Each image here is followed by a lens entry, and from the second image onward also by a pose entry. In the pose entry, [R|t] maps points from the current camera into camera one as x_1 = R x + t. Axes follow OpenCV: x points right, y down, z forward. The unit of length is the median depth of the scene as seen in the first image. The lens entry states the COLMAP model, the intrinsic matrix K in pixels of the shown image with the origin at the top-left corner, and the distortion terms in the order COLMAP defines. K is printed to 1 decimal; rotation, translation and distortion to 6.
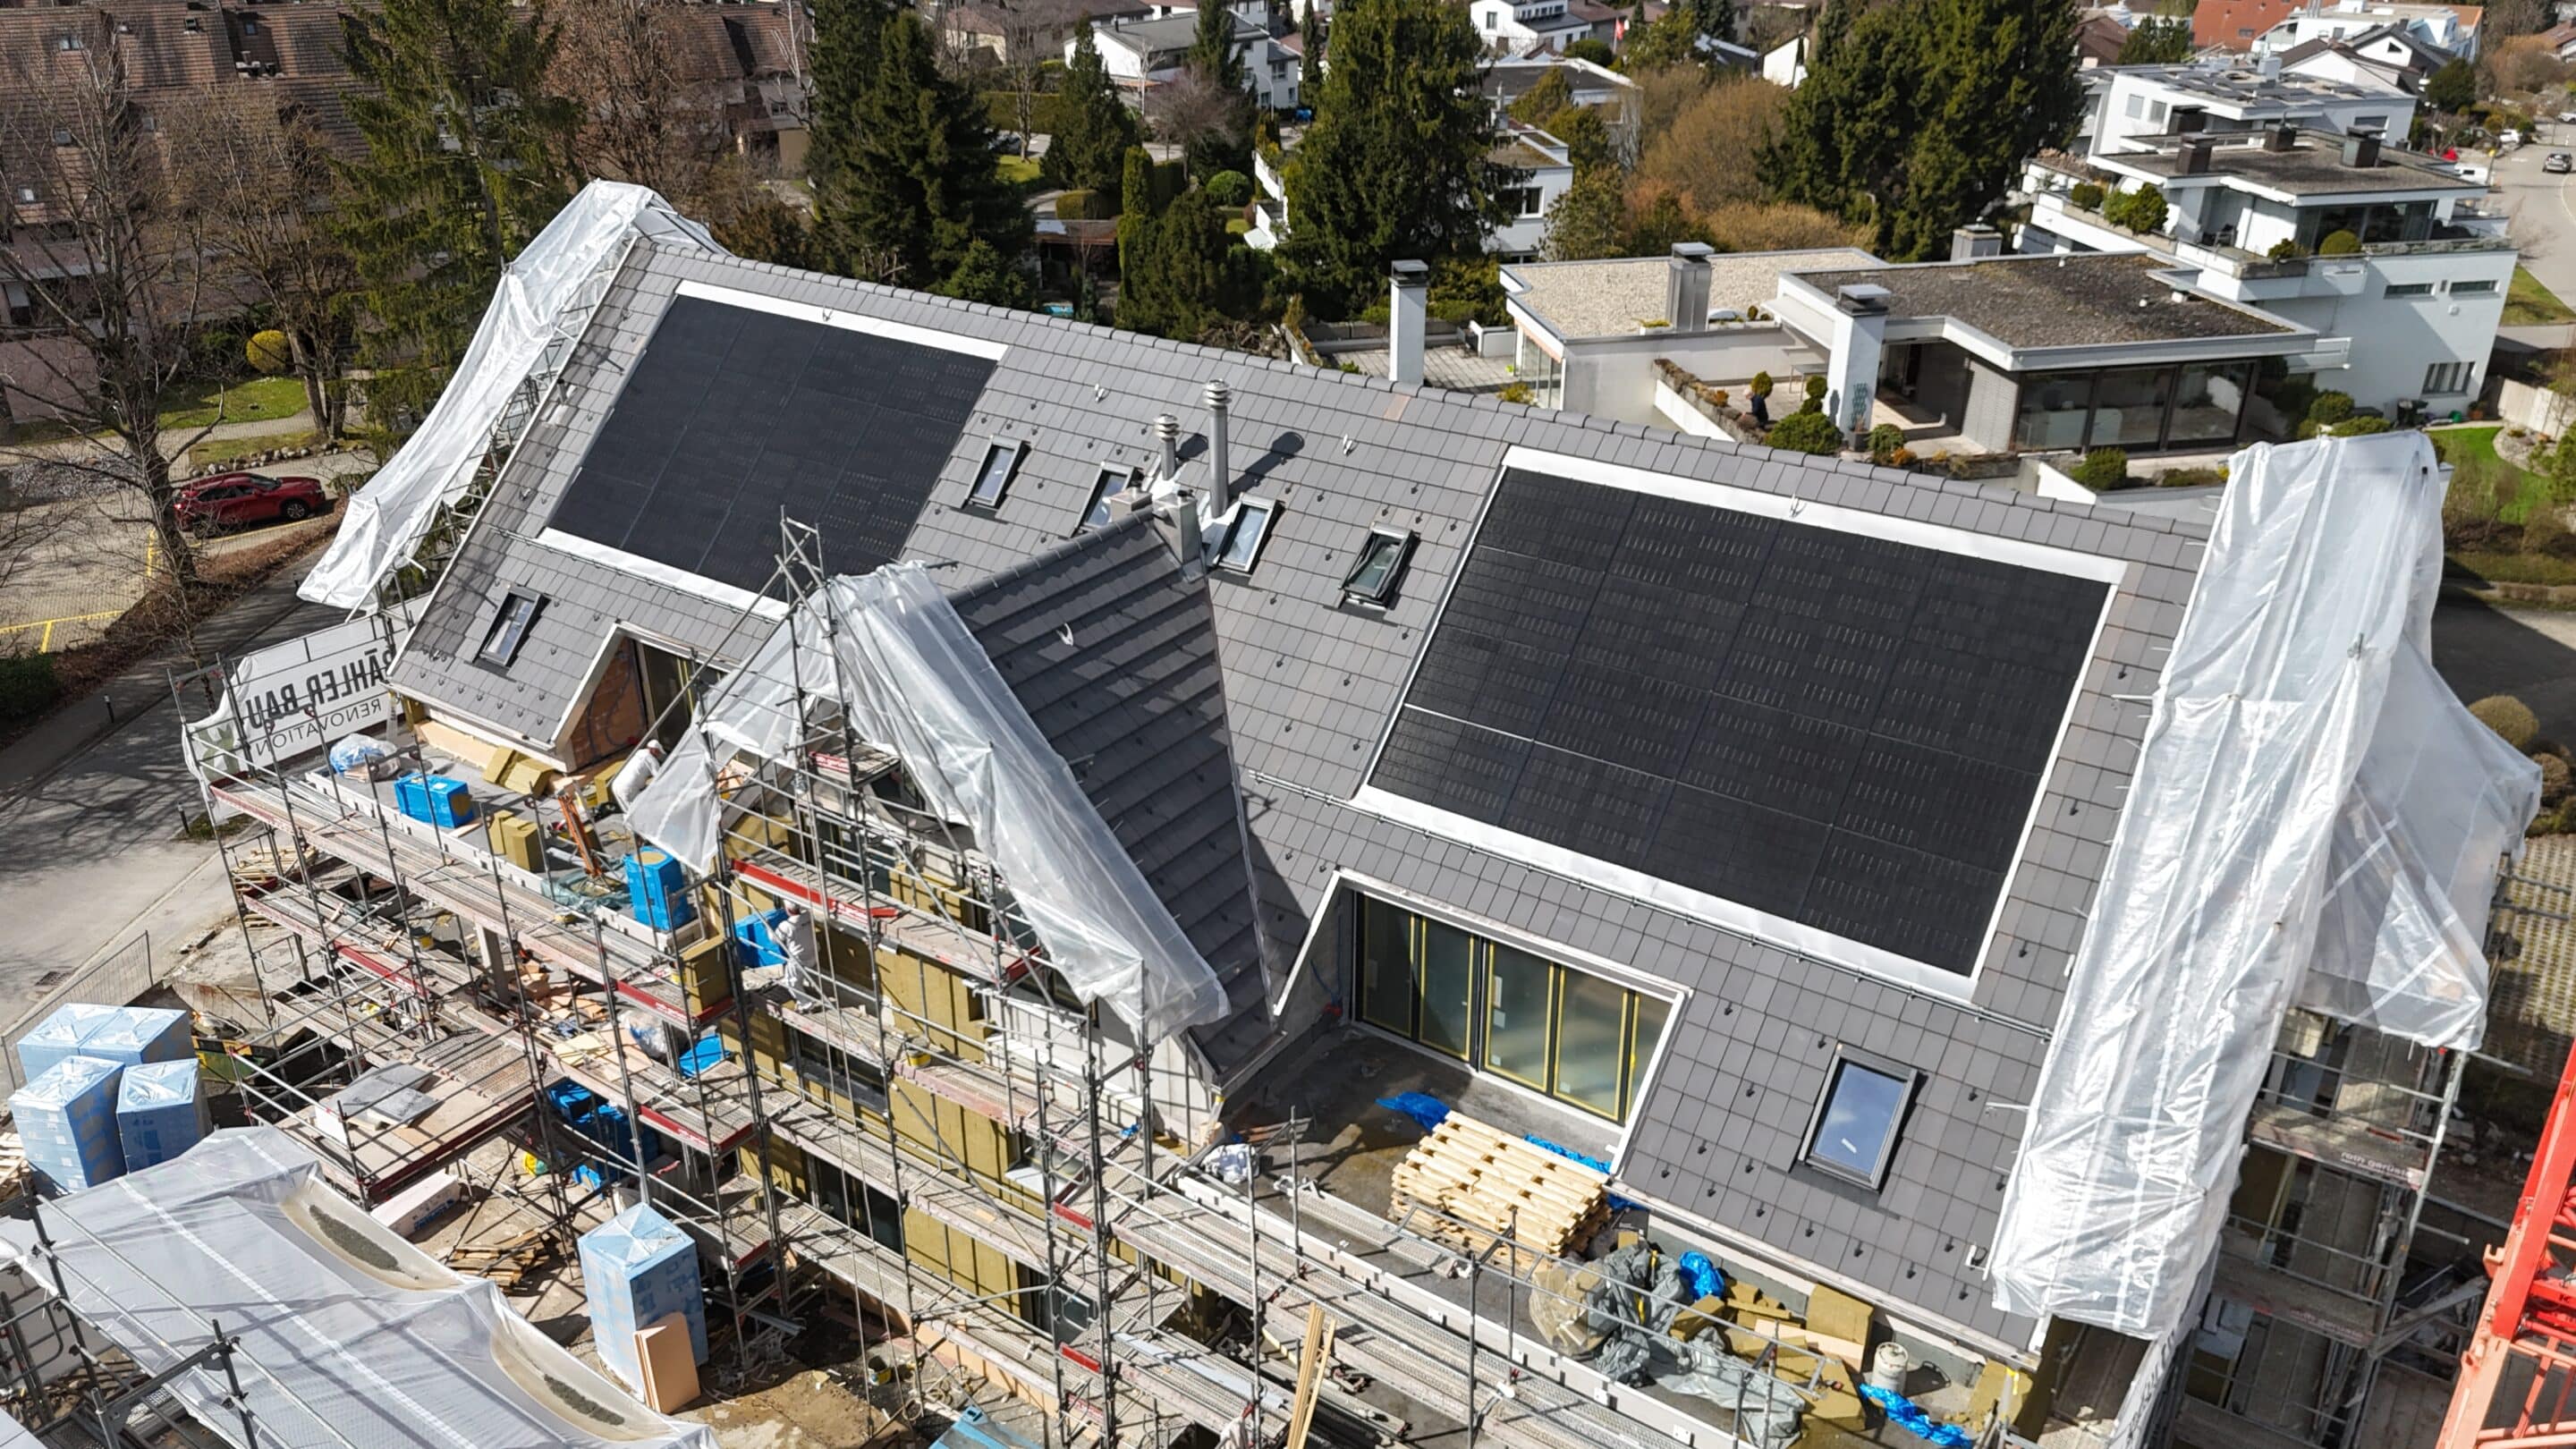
lens RADIAL K [[1898.3, 0, 1292.4], [0, 1898.3, 714.6], [0, 0, 1]] dist [0.087172, -0.097897]
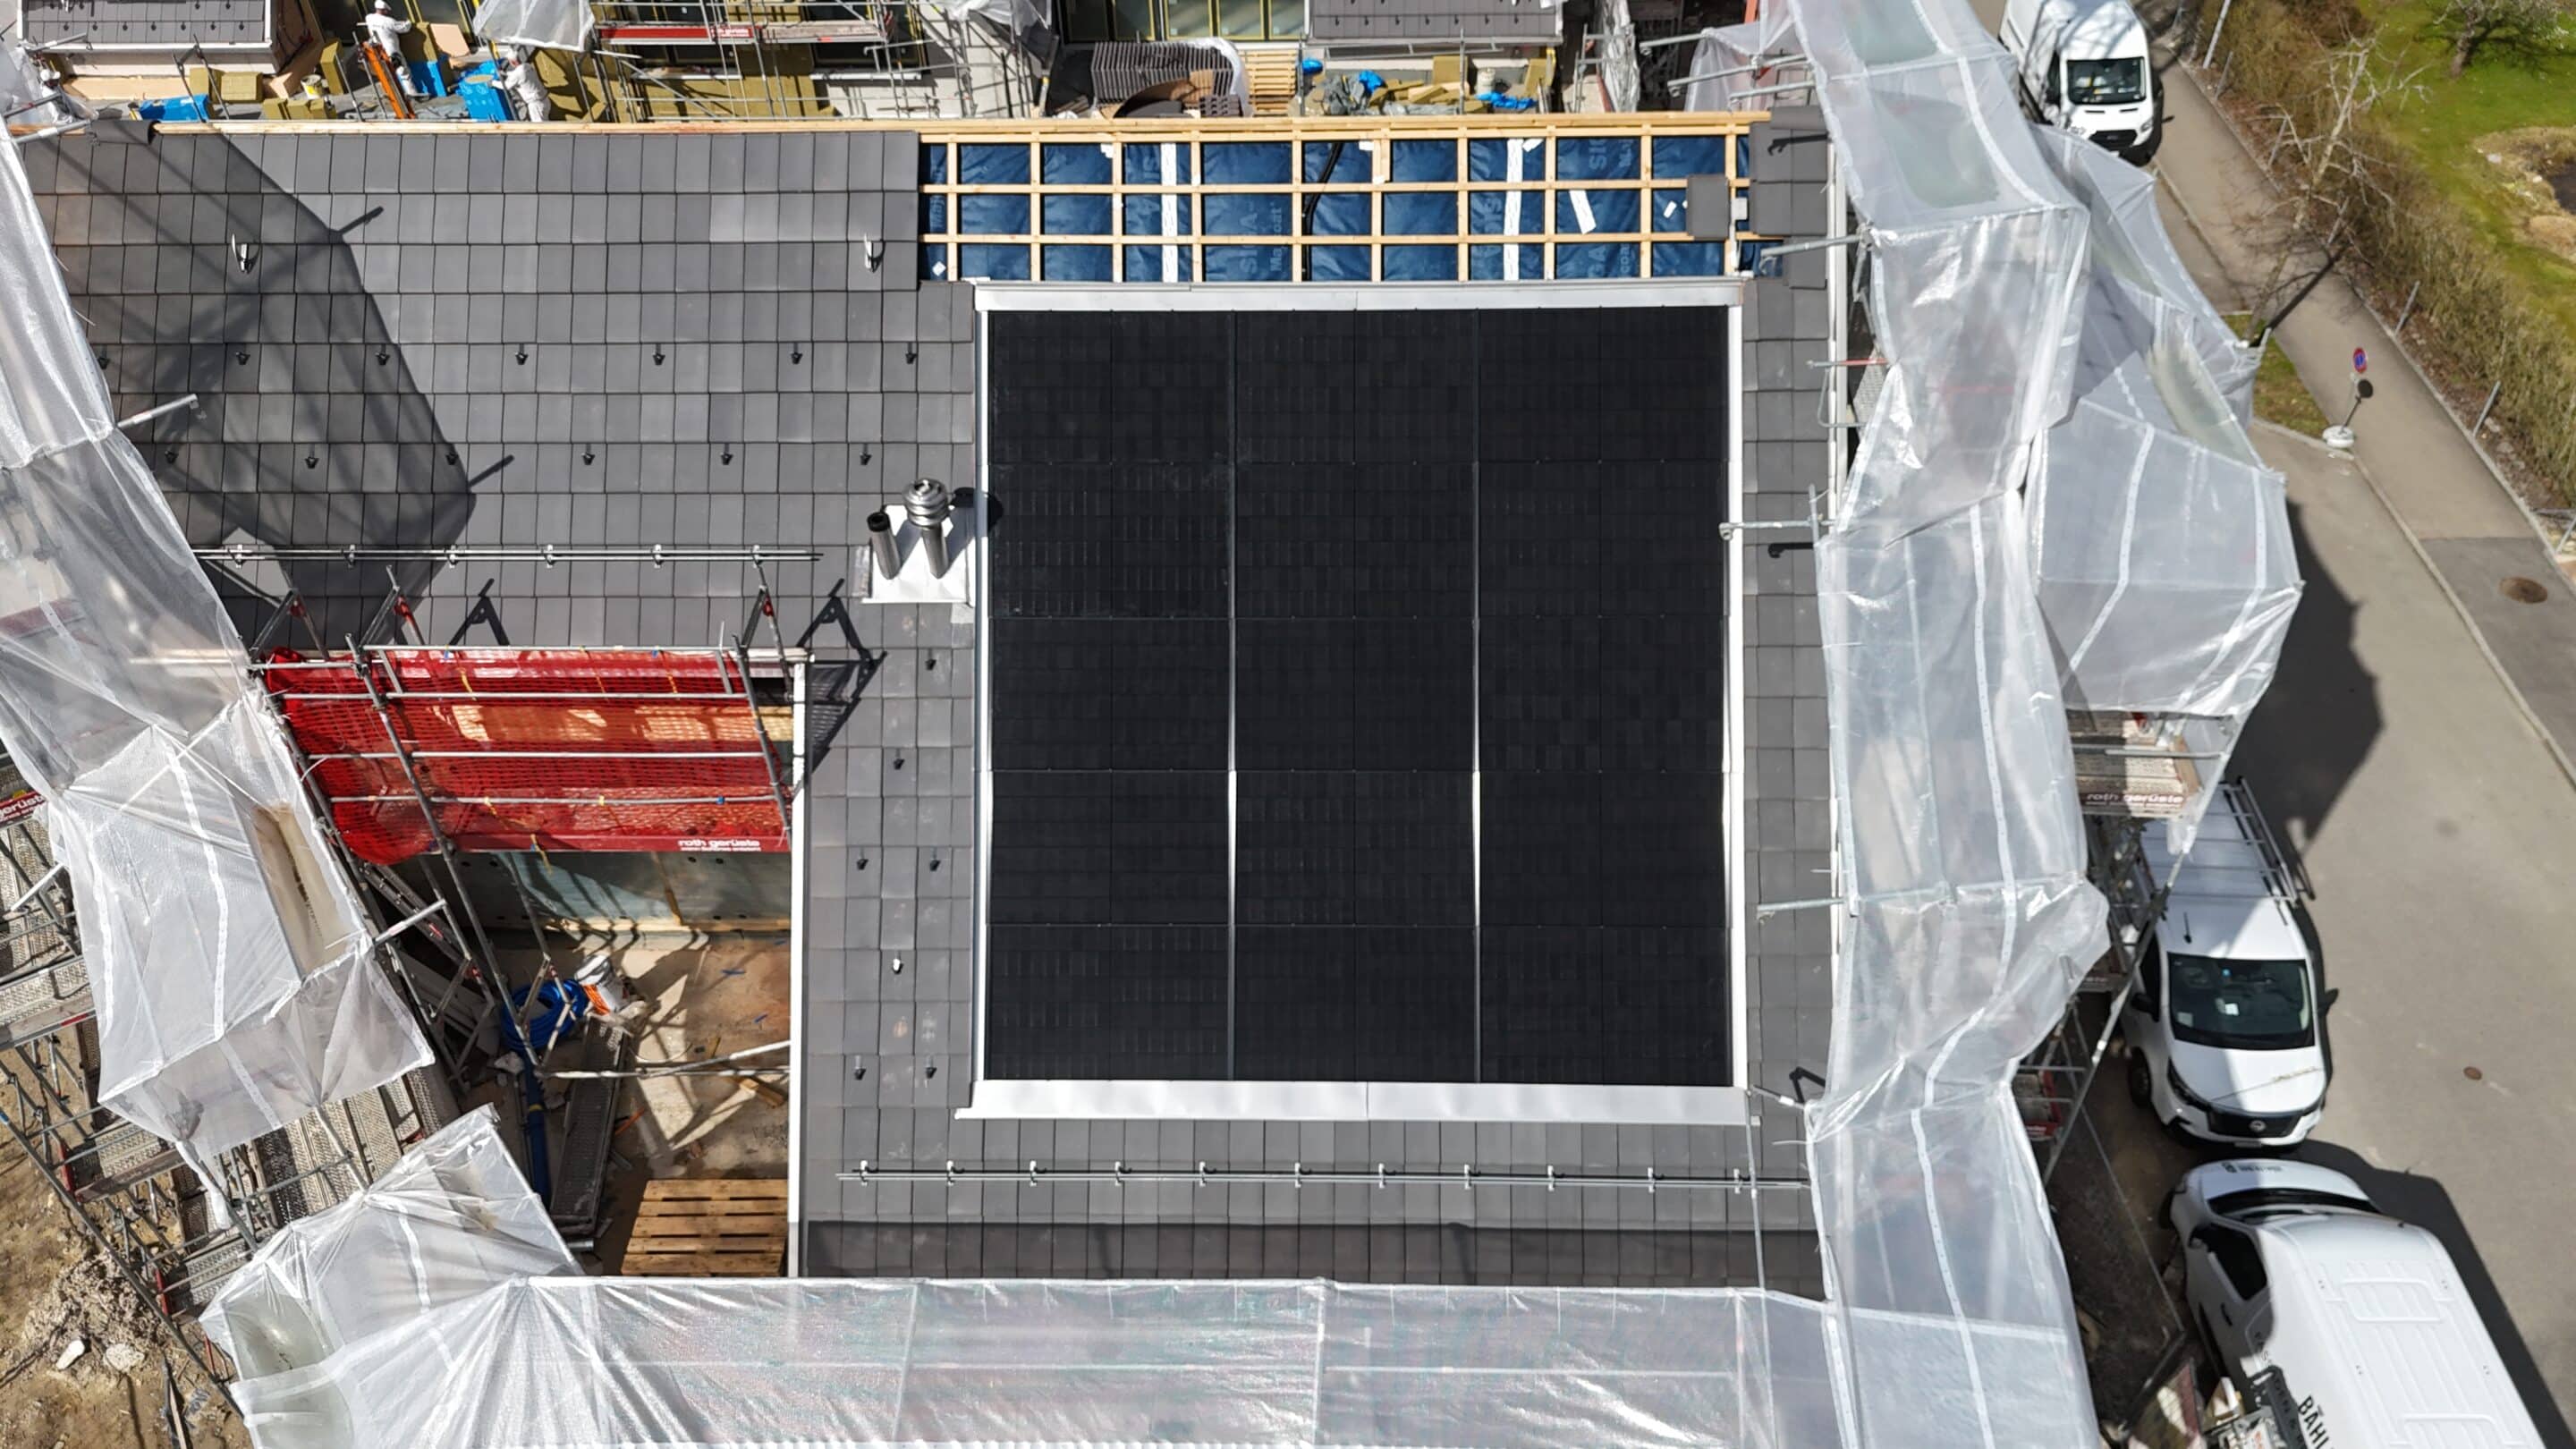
lens RADIAL K [[1889.3, 0, 1294.1], [0, 1889.3, 724.7], [0, 0, 1]] dist [0.084017, -0.085223]
pose [[0.833132, -0.389366, 0.392792, -0.510168], [0.256772, 0.901323, 0.348834, 0.144726], [-0.489857, -0.189767, 0.850899, -0.352491]]
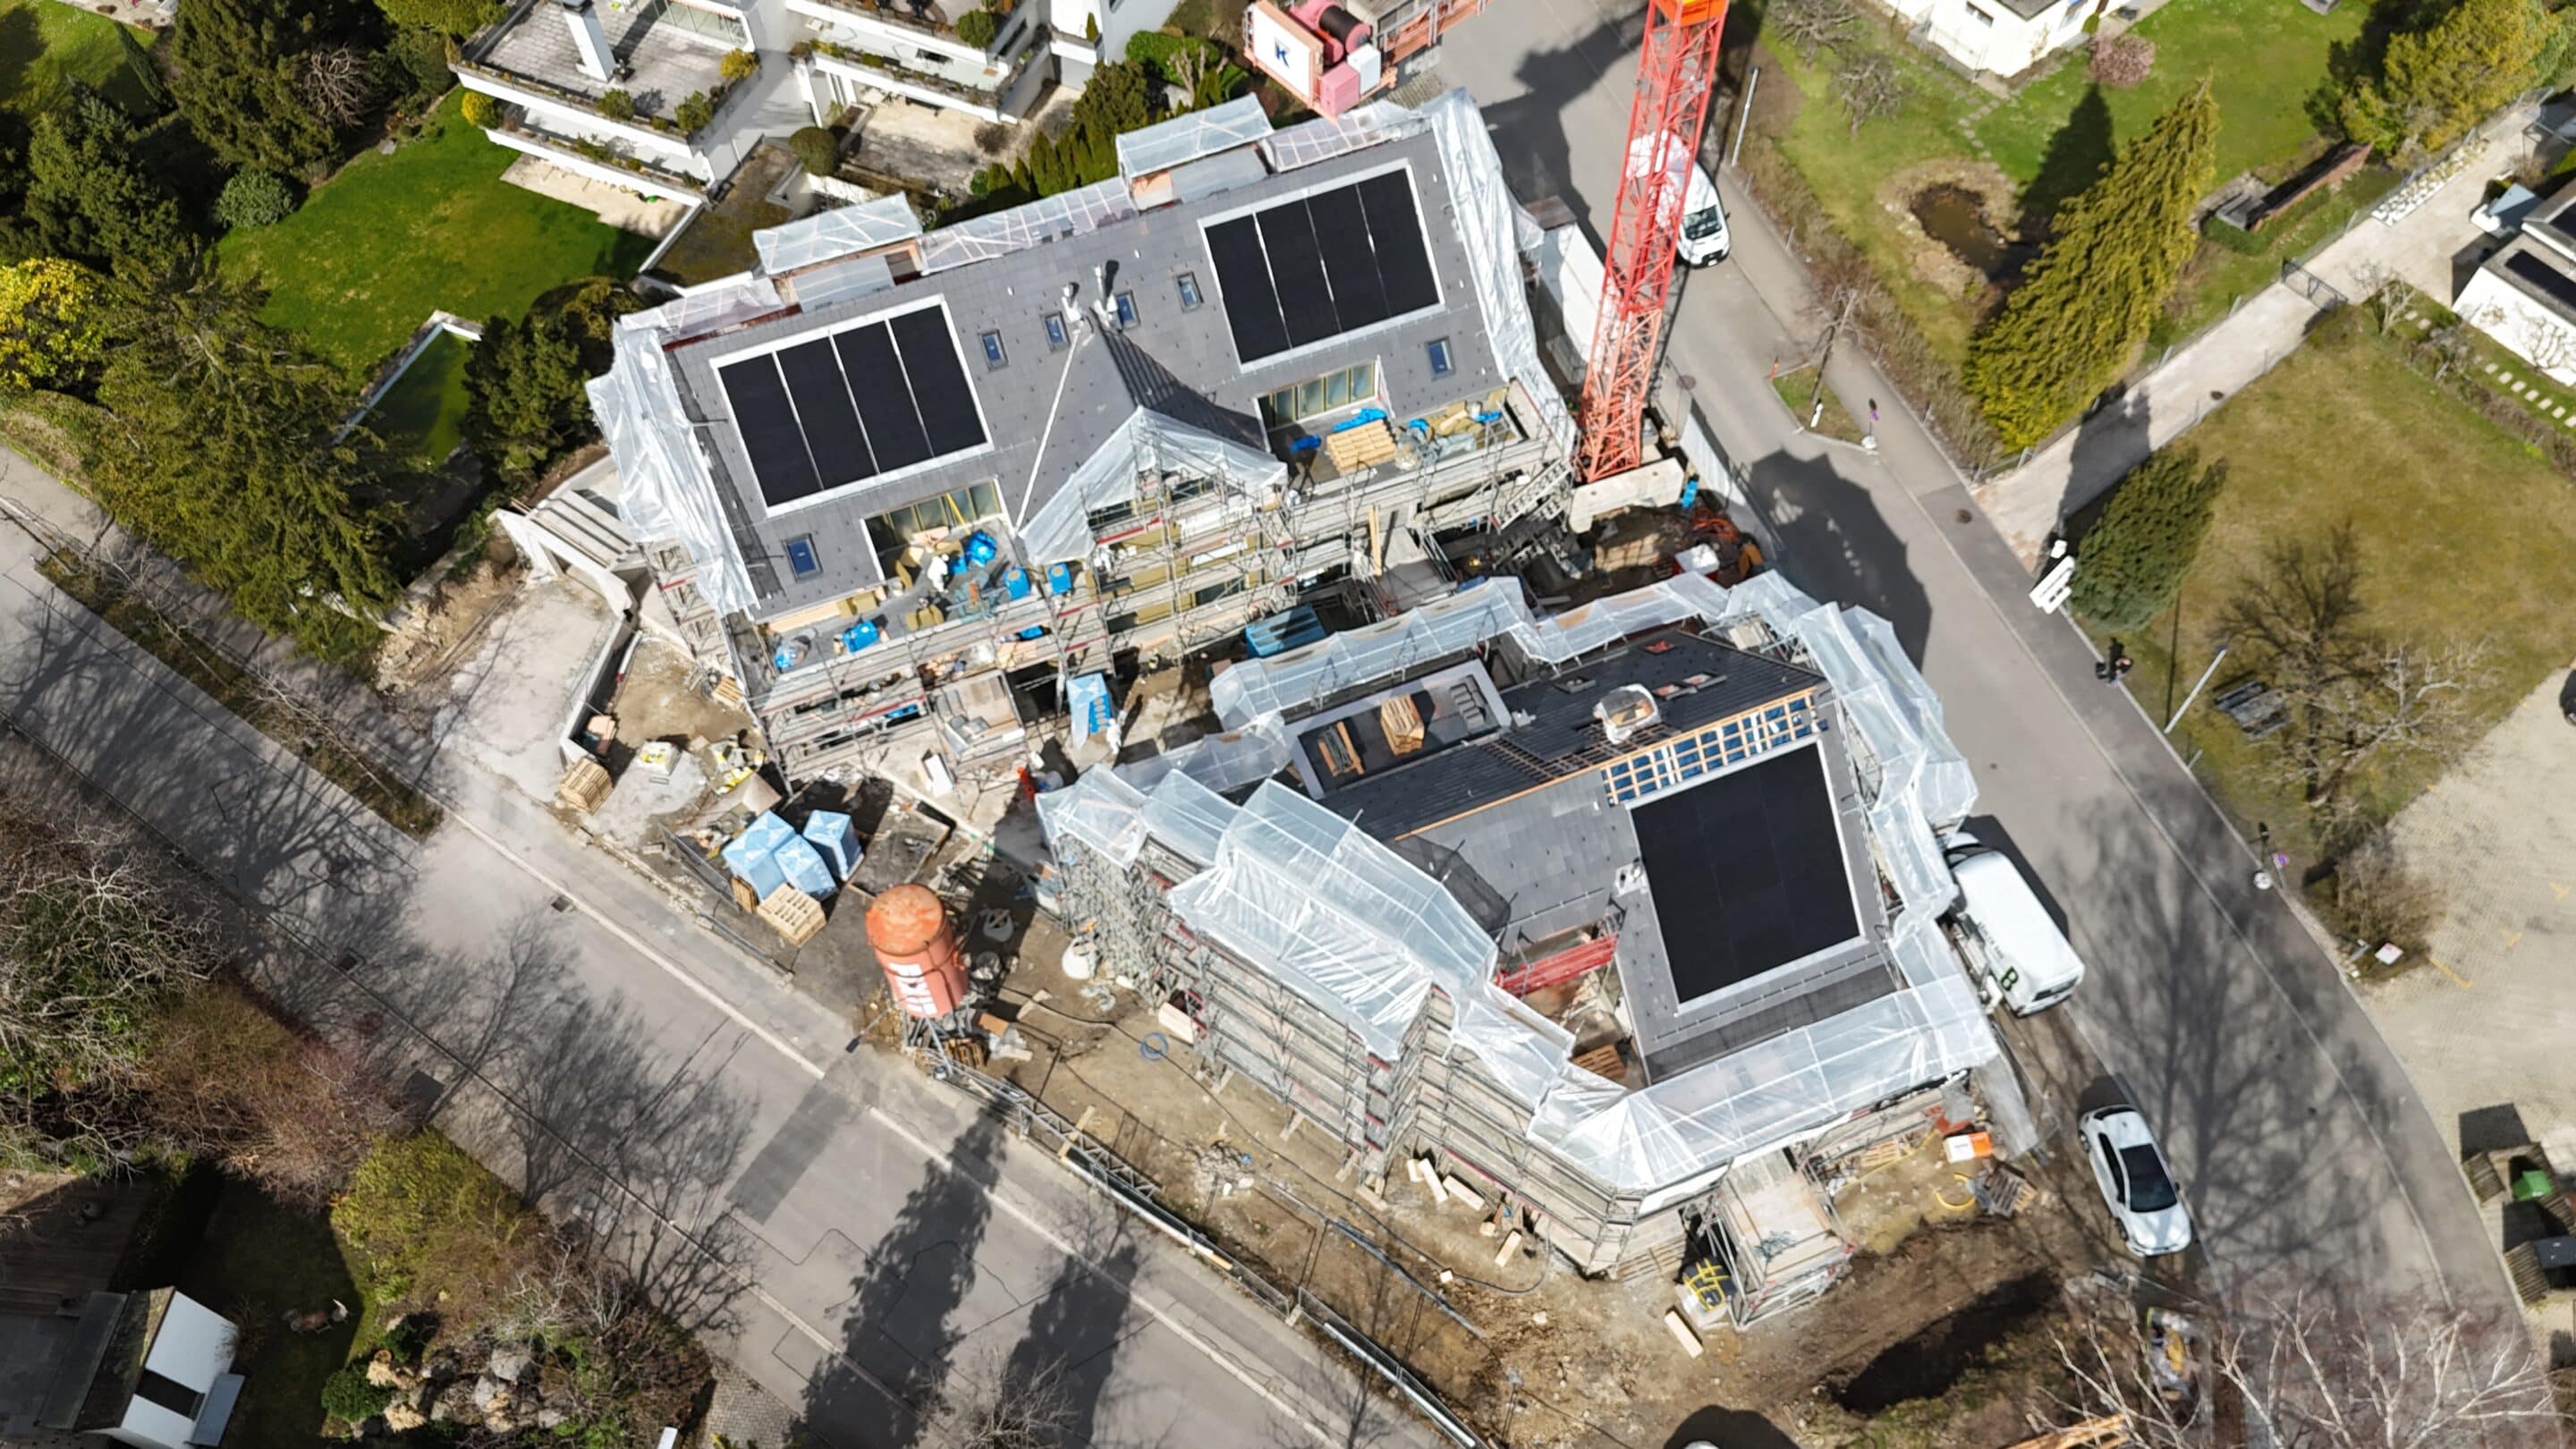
lens RADIAL K [[1889.3, 0, 1294.1], [0, 1889.3, 724.7], [0, 0, 1]] dist [0.084017, -0.085223]
pose [[0.552044, -0.713058, 0.432199, -1.213590], [0.376775, 0.675727, 0.633588, -1.085645], [-0.743833, -0.186926, 0.641694, -0.744666]]
